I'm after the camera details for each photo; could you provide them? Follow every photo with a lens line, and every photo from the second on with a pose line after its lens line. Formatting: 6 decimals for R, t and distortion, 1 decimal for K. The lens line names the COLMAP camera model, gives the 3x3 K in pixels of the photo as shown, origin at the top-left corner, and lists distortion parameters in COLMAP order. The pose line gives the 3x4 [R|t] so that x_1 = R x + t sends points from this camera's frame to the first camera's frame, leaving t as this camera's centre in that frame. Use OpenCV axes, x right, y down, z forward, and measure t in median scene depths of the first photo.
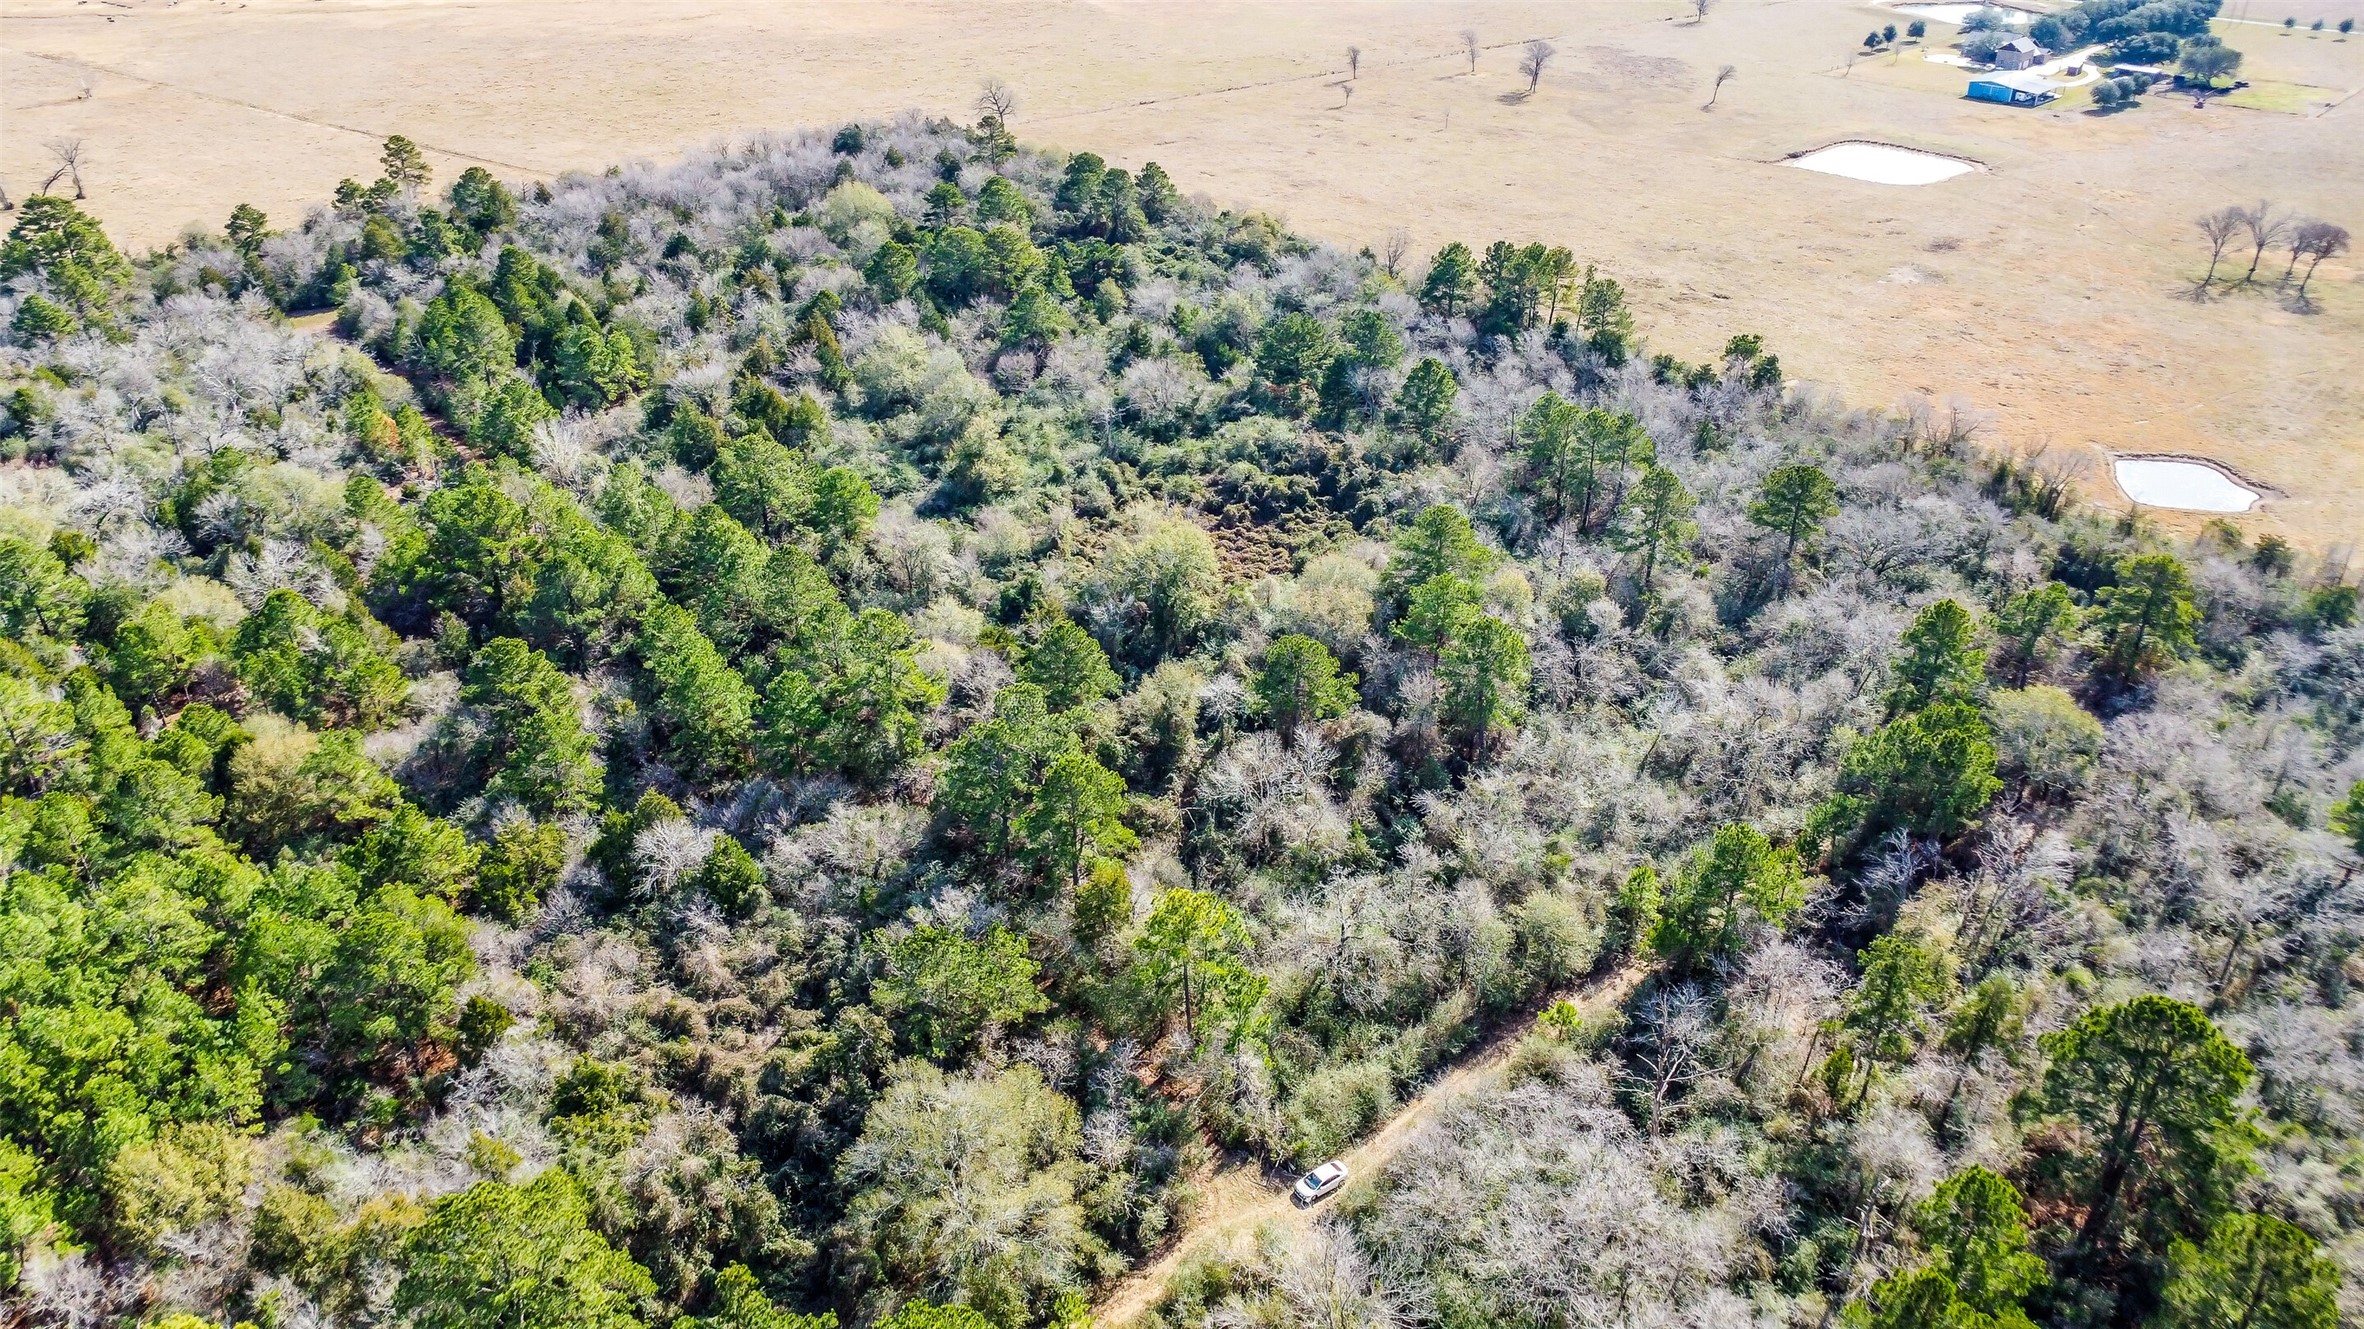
lens RADIAL K [[1684.1, 0, 1182.0], [0, 1684.1, 664.5], [0, 0, 1]] dist [-0.027021, -0.008284]
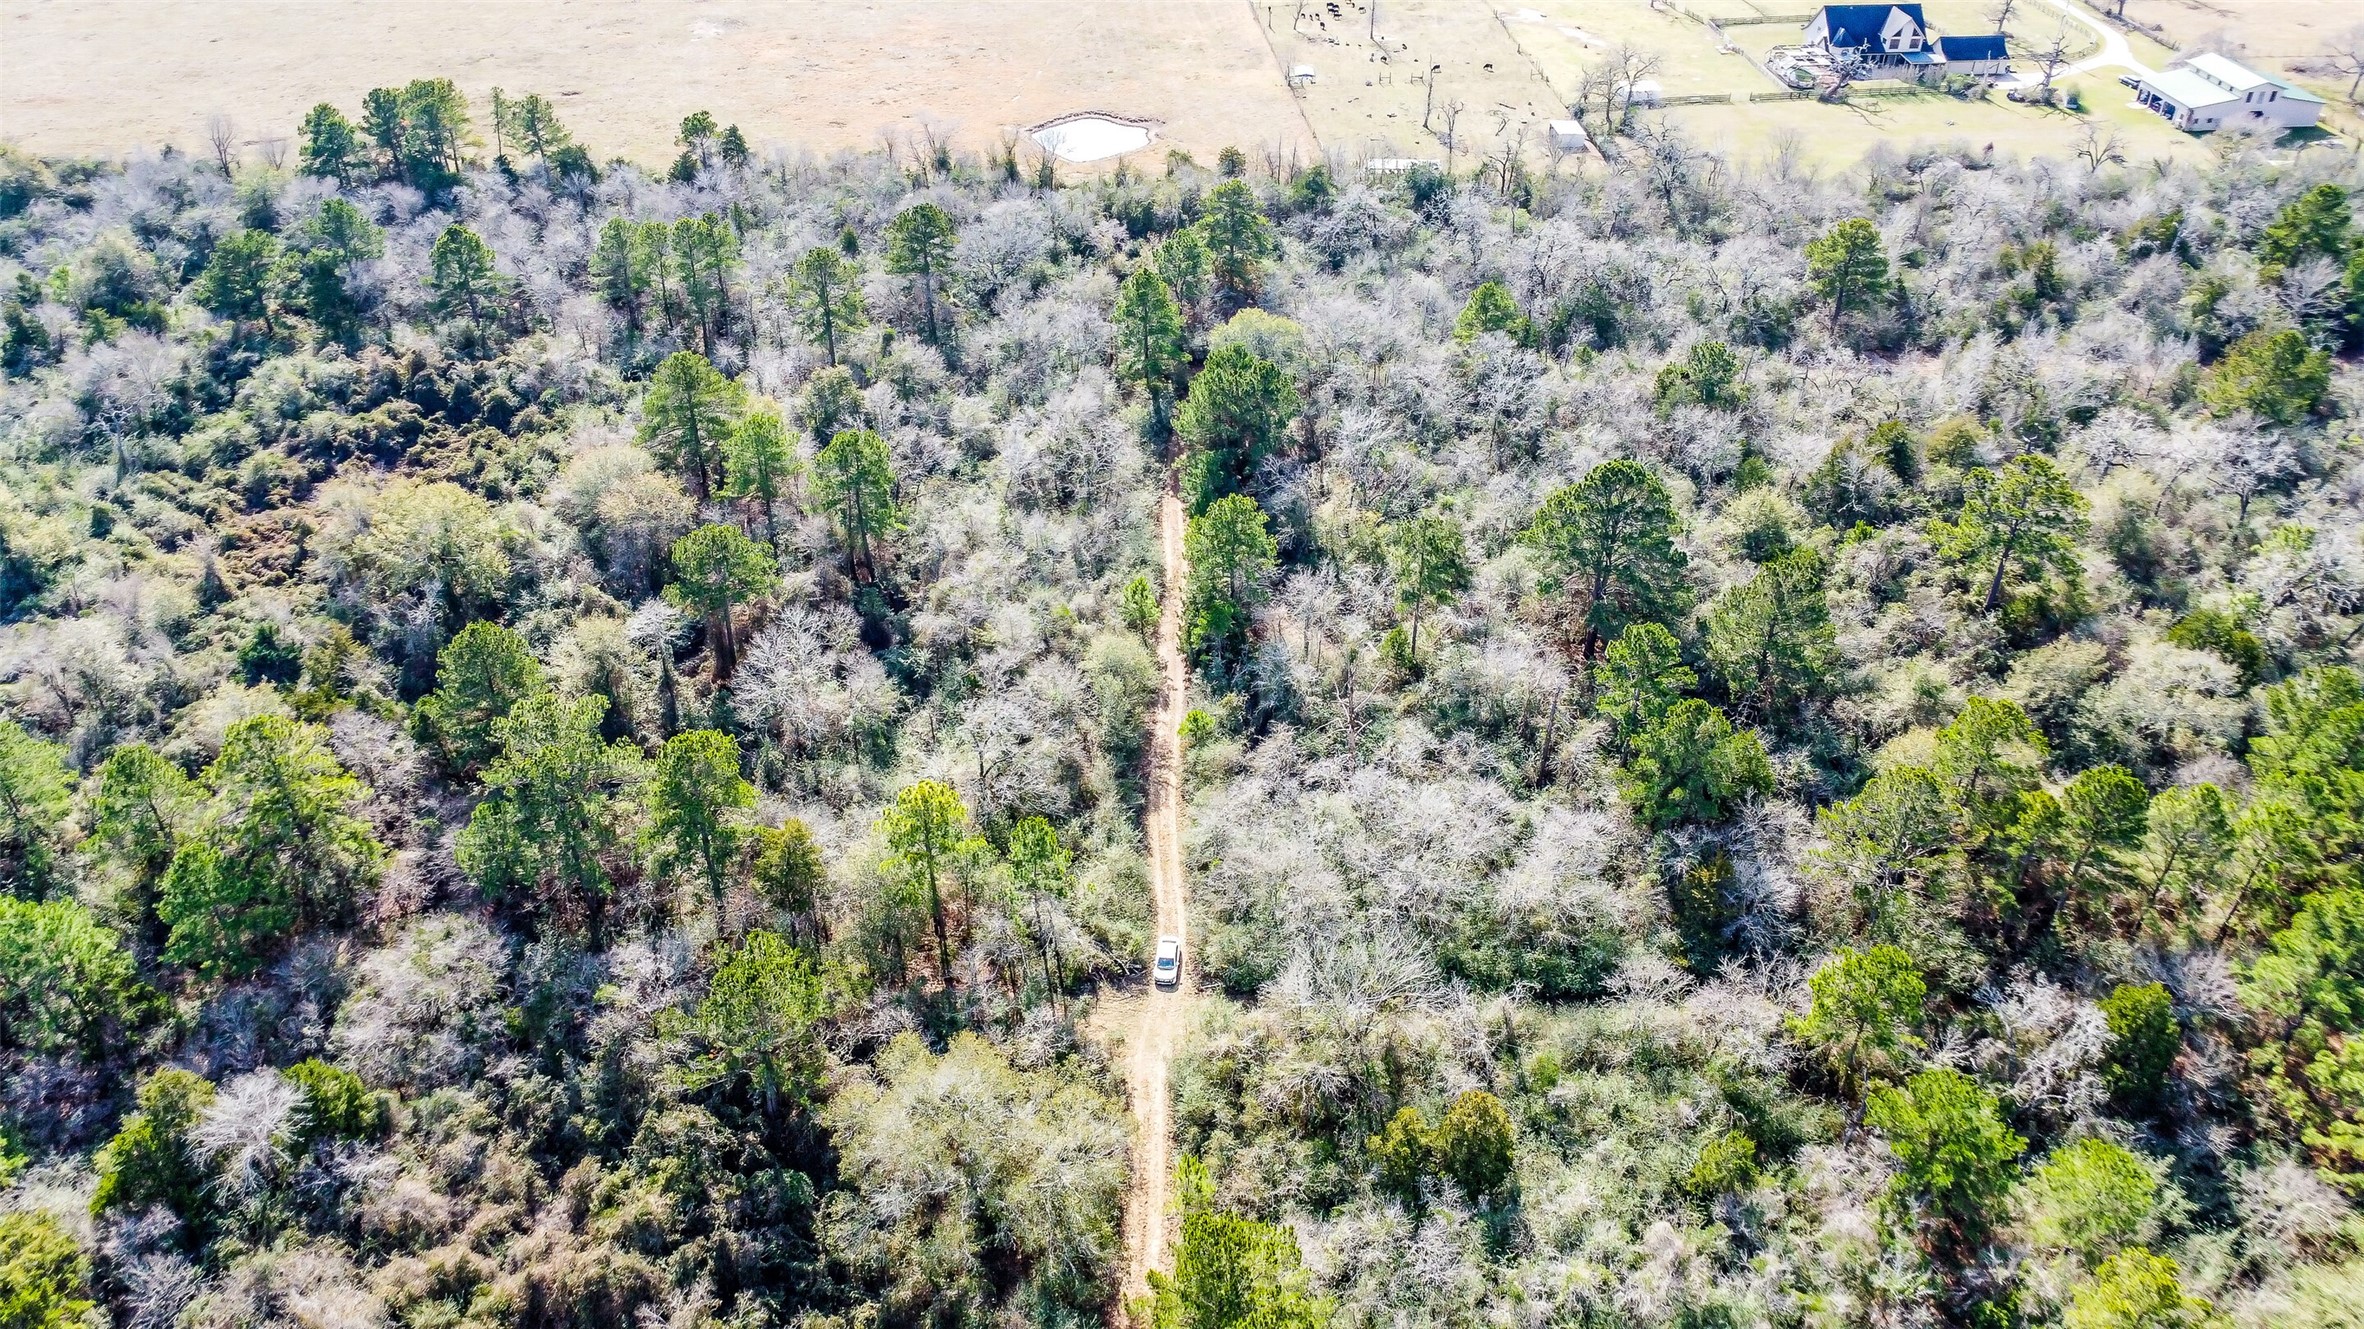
lens RADIAL K [[1684.1, 0, 1182.0], [0, 1684.1, 664.5], [0, 0, 1]] dist [-0.027021, -0.008284]
pose [[0.649523, -0.452989, 0.610673, -0.251578], [0.378634, 0.889189, 0.256866, -0.062011], [-0.659360, 0.064381, 0.749065, 0.117884]]
